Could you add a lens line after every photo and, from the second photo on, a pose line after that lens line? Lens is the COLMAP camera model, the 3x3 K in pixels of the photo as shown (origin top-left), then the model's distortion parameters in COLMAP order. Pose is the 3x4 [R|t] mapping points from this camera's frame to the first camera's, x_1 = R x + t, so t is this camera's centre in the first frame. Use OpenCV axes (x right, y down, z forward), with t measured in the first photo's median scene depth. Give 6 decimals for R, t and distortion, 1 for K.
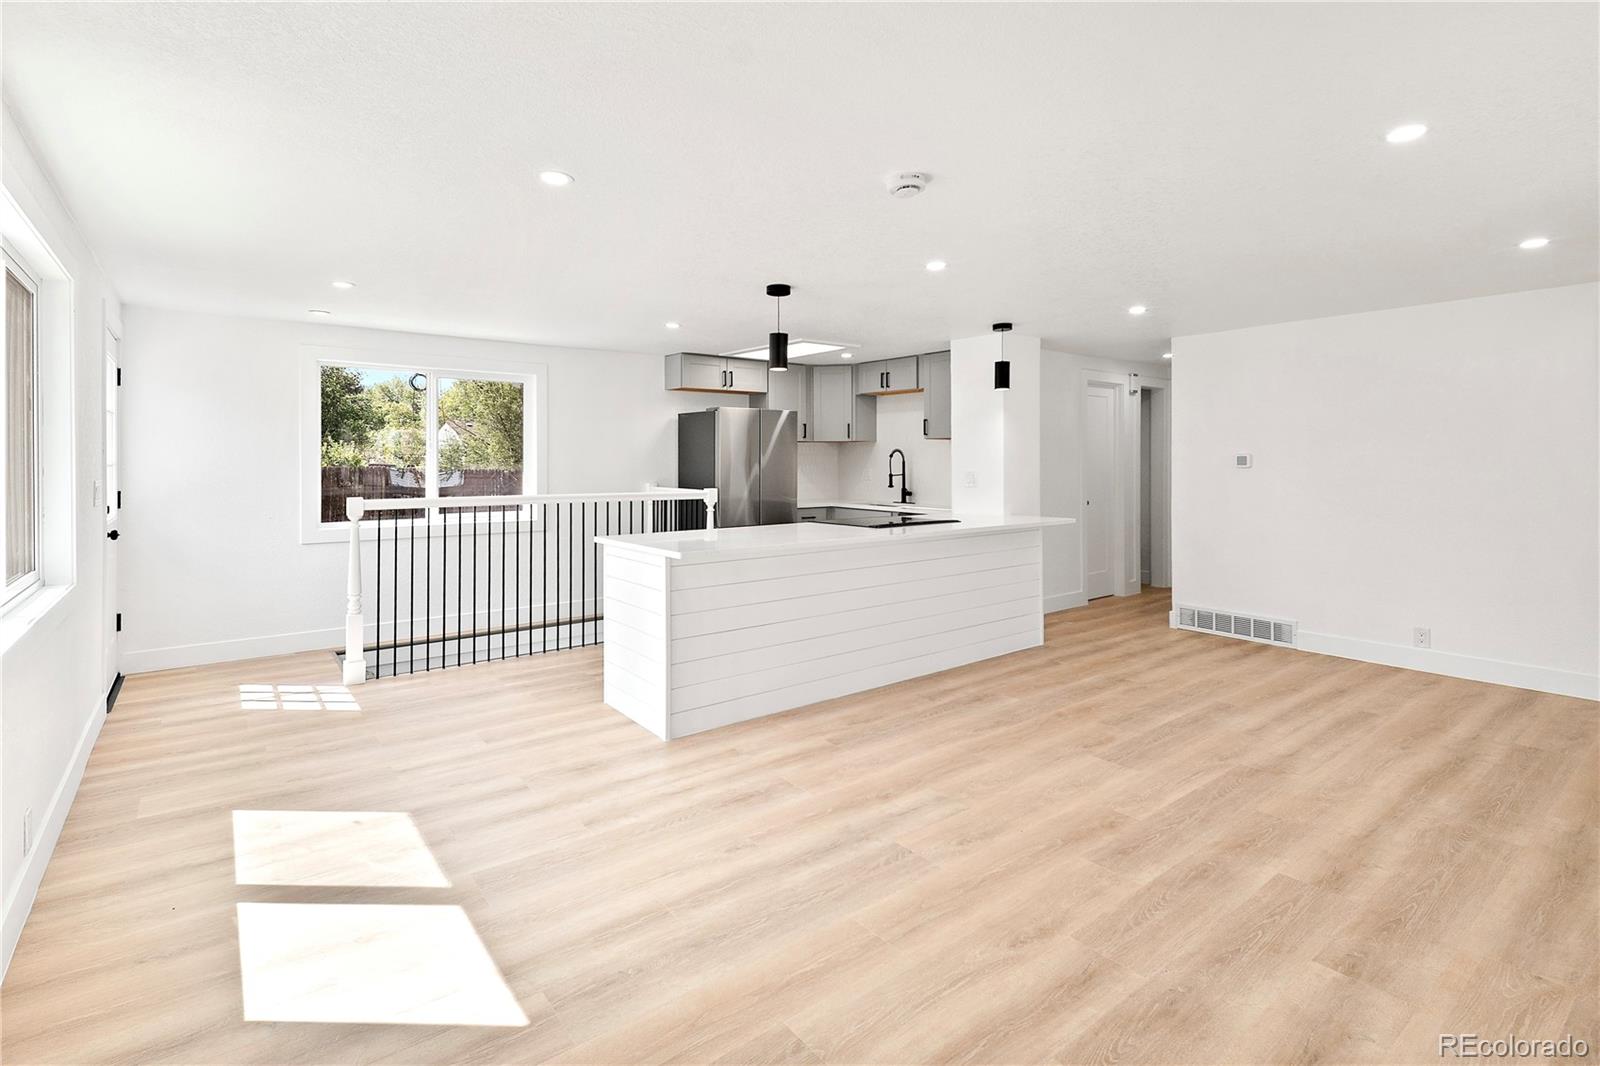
lens RADIAL K [[748.7, 0, 780.3], [0, 748.7, 467.5], [0, 0, 1]] dist [0.008976, -0.005260]
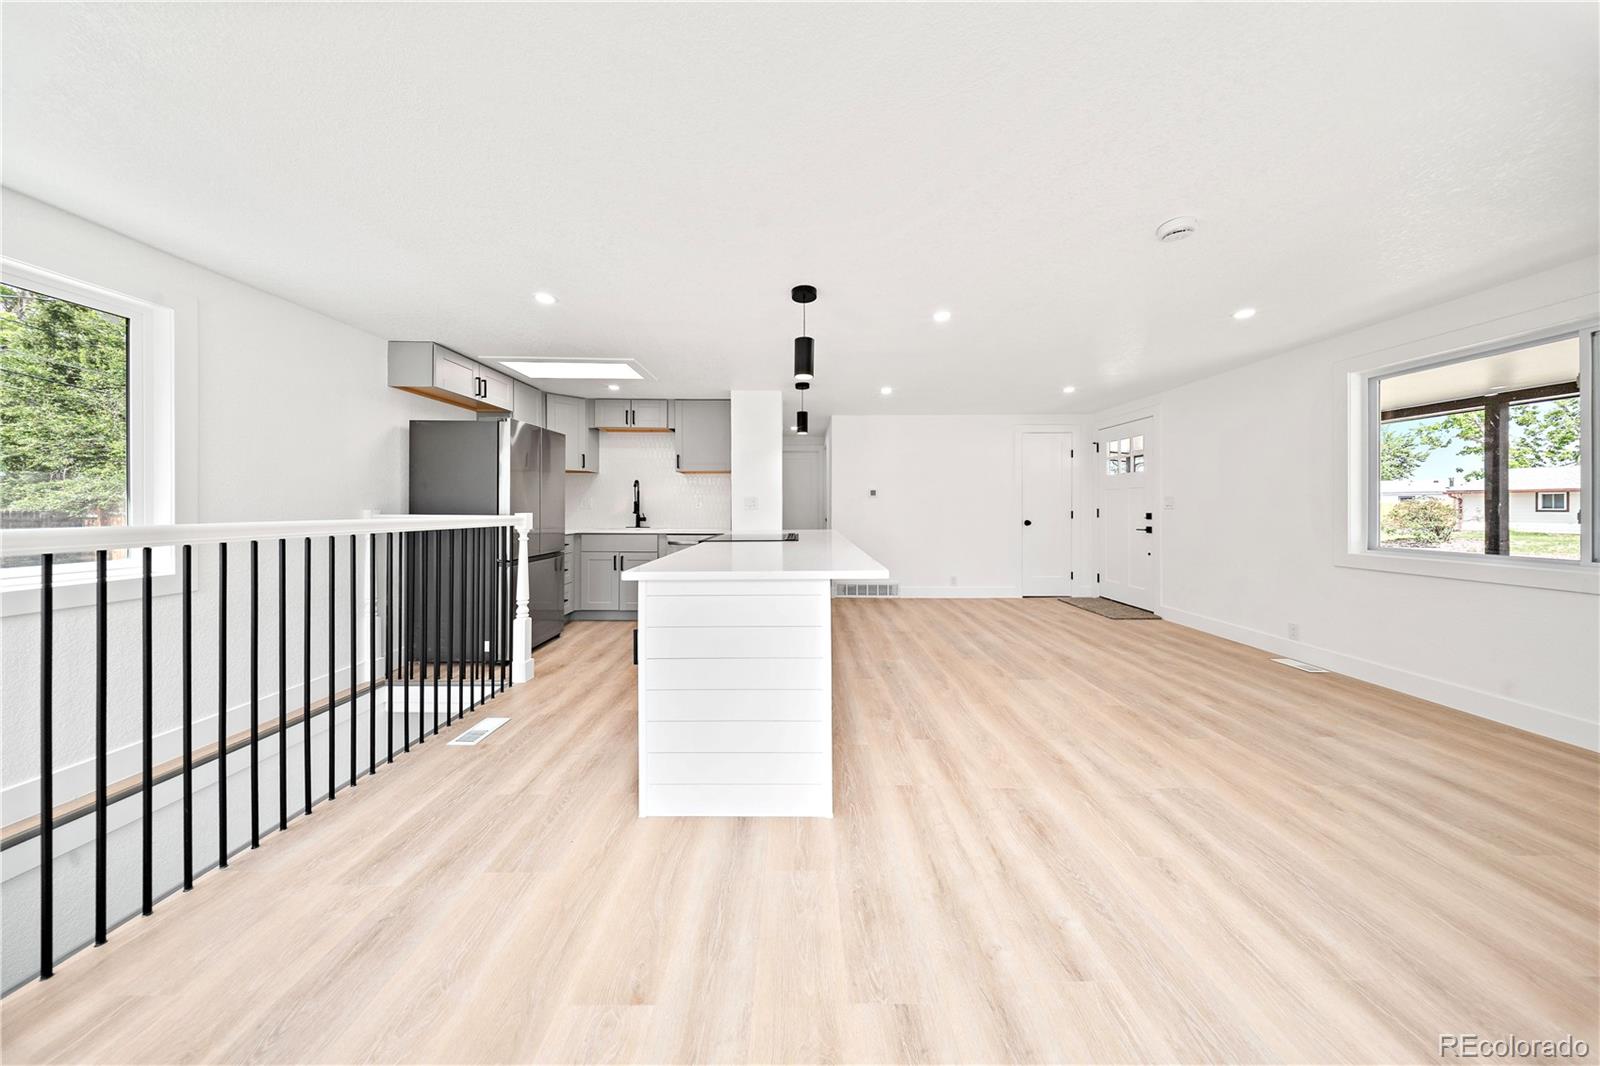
lens RADIAL K [[491.7, 0, 796.5], [0, 491.7, 510.3], [0, 0, 1]] dist [0.002115, -0.000913]
pose [[0.600064, -0.004110, 0.799942, -0.523482], [0.005528, 0.999984, 0.000991, 0.039957], [-0.799933, 0.003827, 0.600077, 0.646586]]
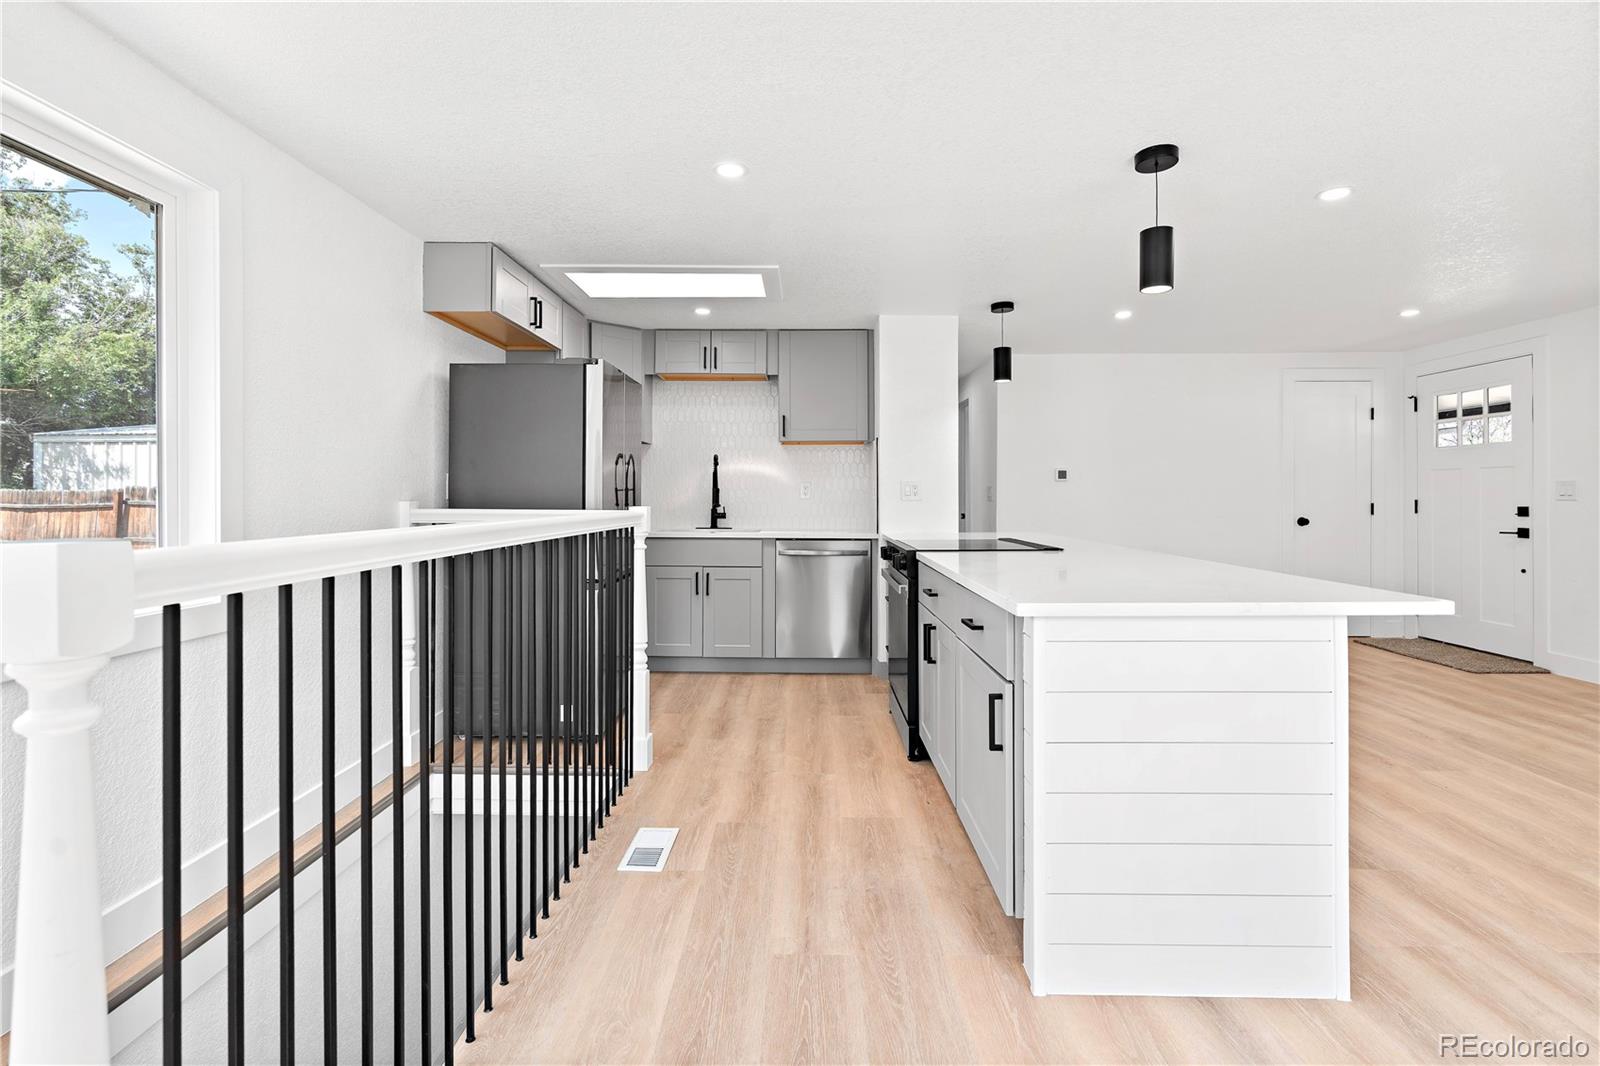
lens RADIAL K [[749.9, 0, 786.2], [0, 749.9, 499.2], [0, 0, 1]] dist [-0.013496, 0.007248]
pose [[0.614741, -0.001643, 0.788728, -0.676853], [0.005054, 0.999986, -0.001856, 0.036948], [-0.788713, 0.005127, 0.614740, 0.886704]]
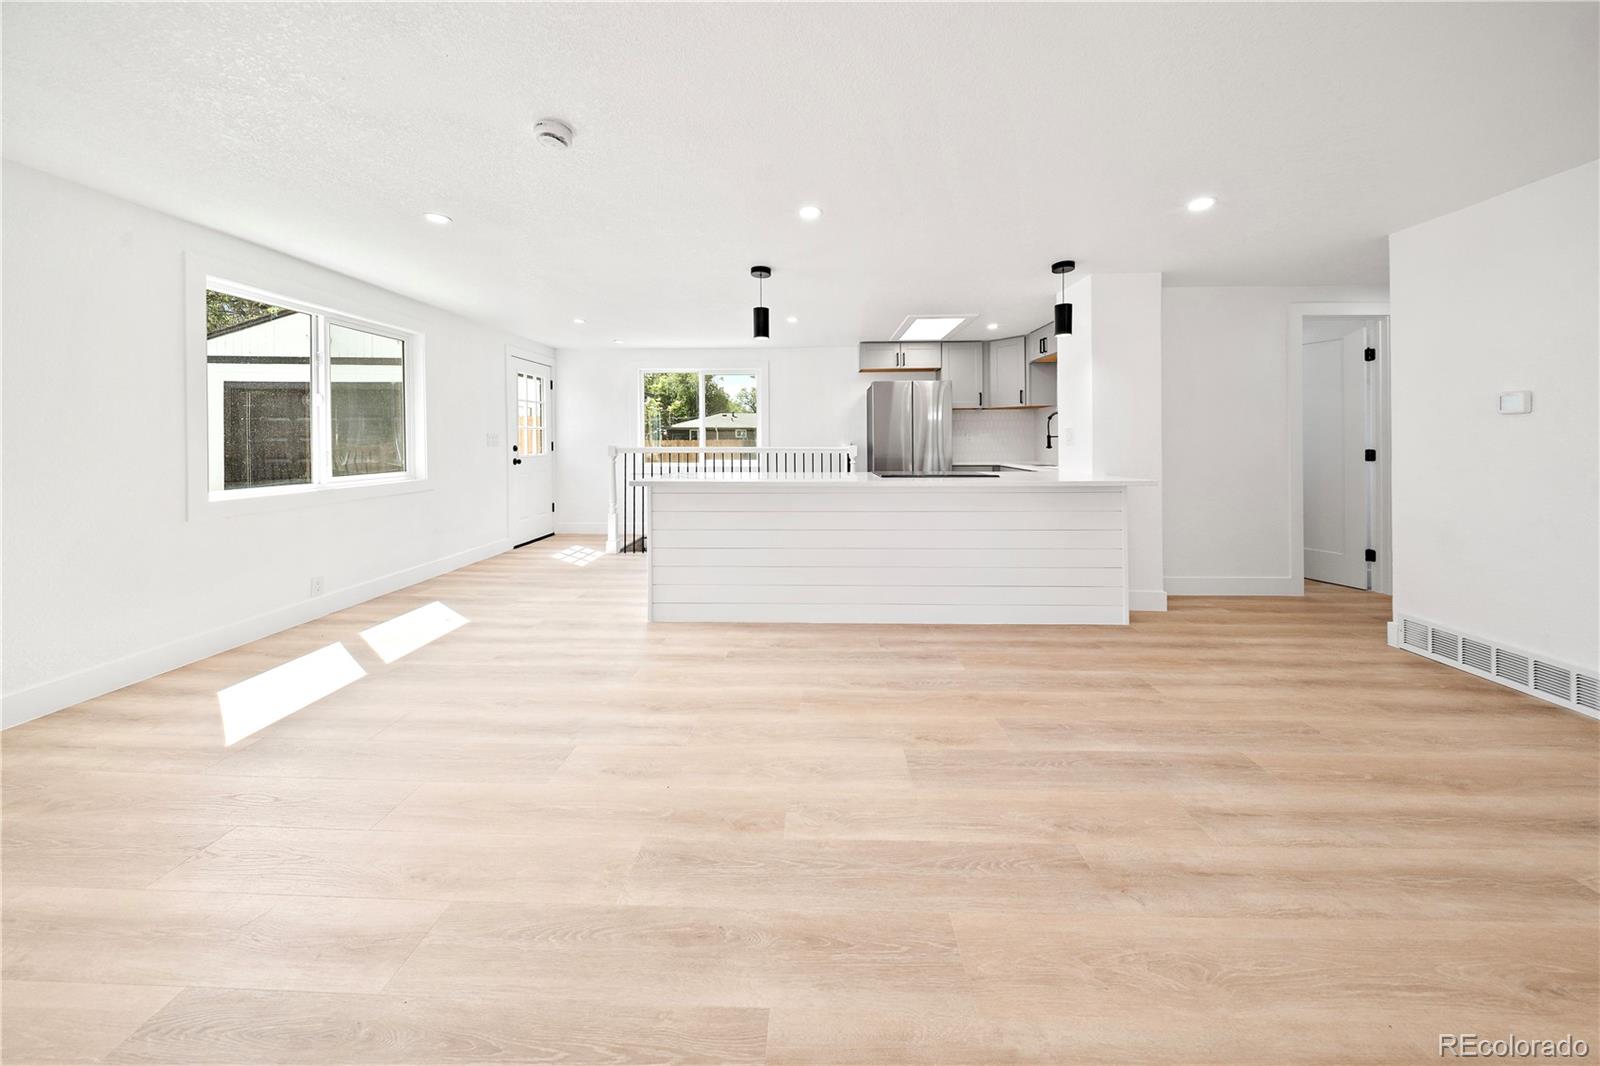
lens RADIAL K [[509.5, 0, 804.7], [0, 509.5, 444.2], [0, 0, 1]] dist [-0.000101, -0.000669]
pose [[0.781699, 0.004931, -0.623637, 0.574153], [-0.004641, 0.999987, 0.002089, 0.037467], [0.623639, 0.001261, 0.781711, 0.411718]]
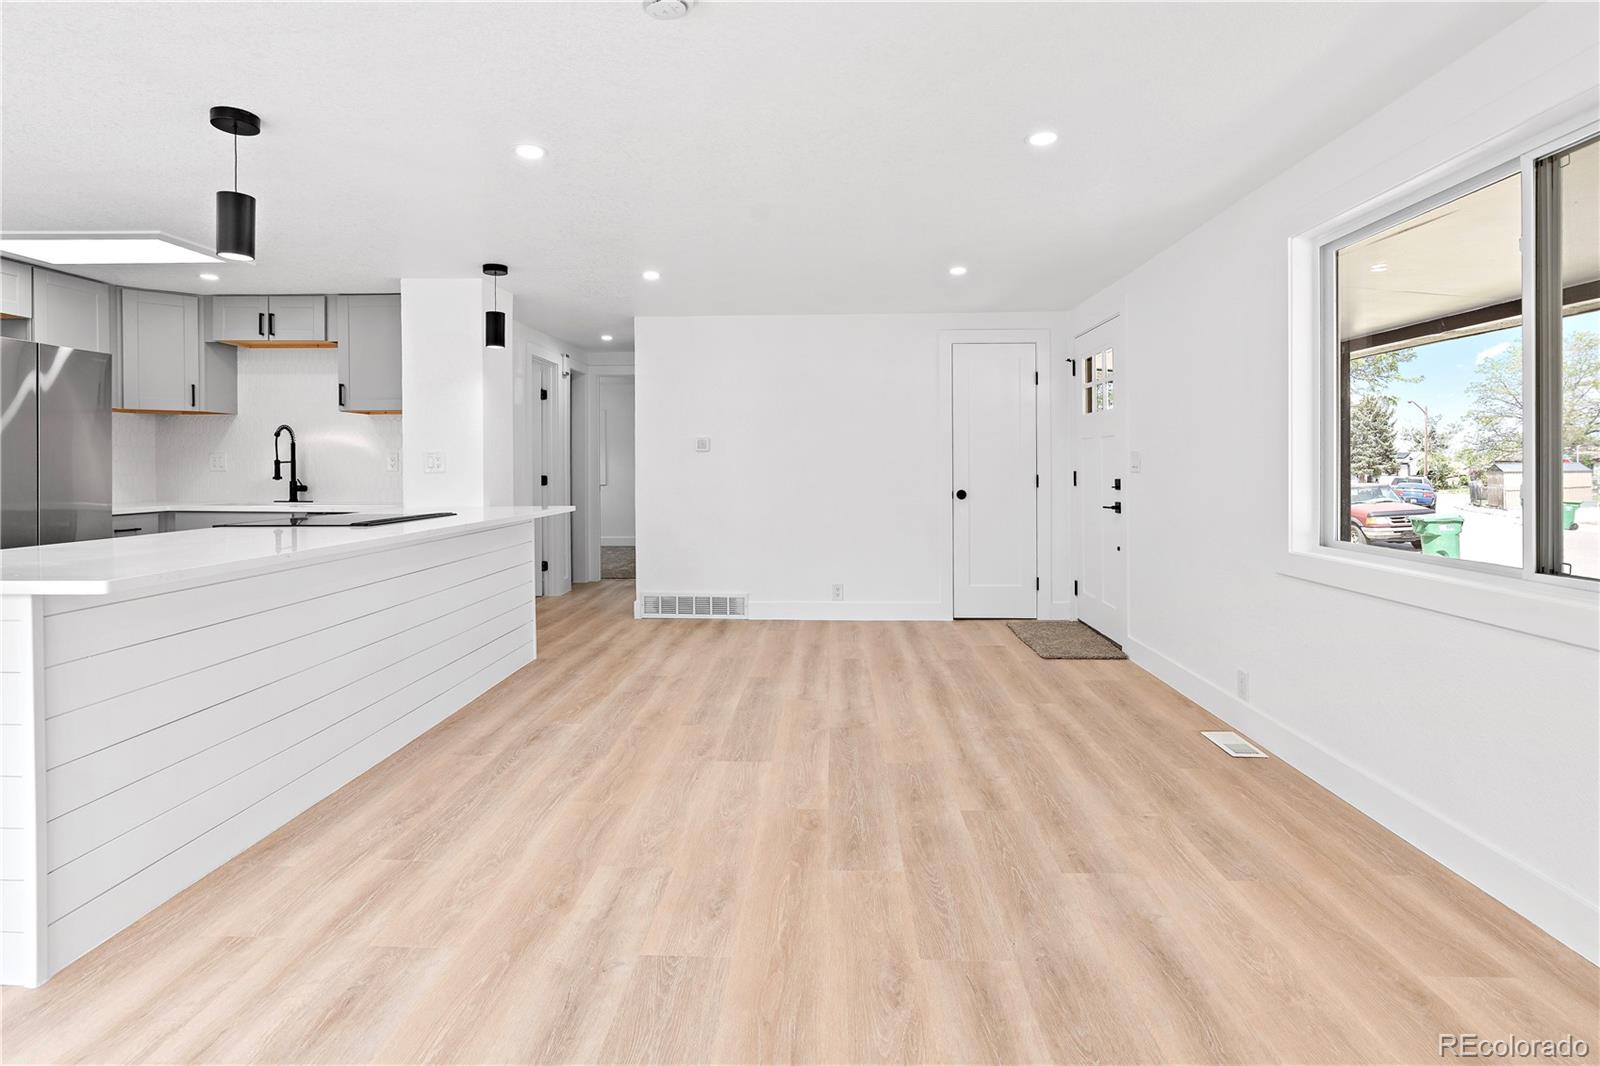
lens RADIAL K [[802.5, 0, 790.6], [0, 802.5, 474.1], [0, 0, 1]] dist [-0.010922, 0.005364]
pose [[0.639686, -0.006770, 0.768607, -0.208997], [0.005953, 0.999975, 0.003853, 0.038117], [-0.768613, 0.002111, 0.639710, 0.280577]]
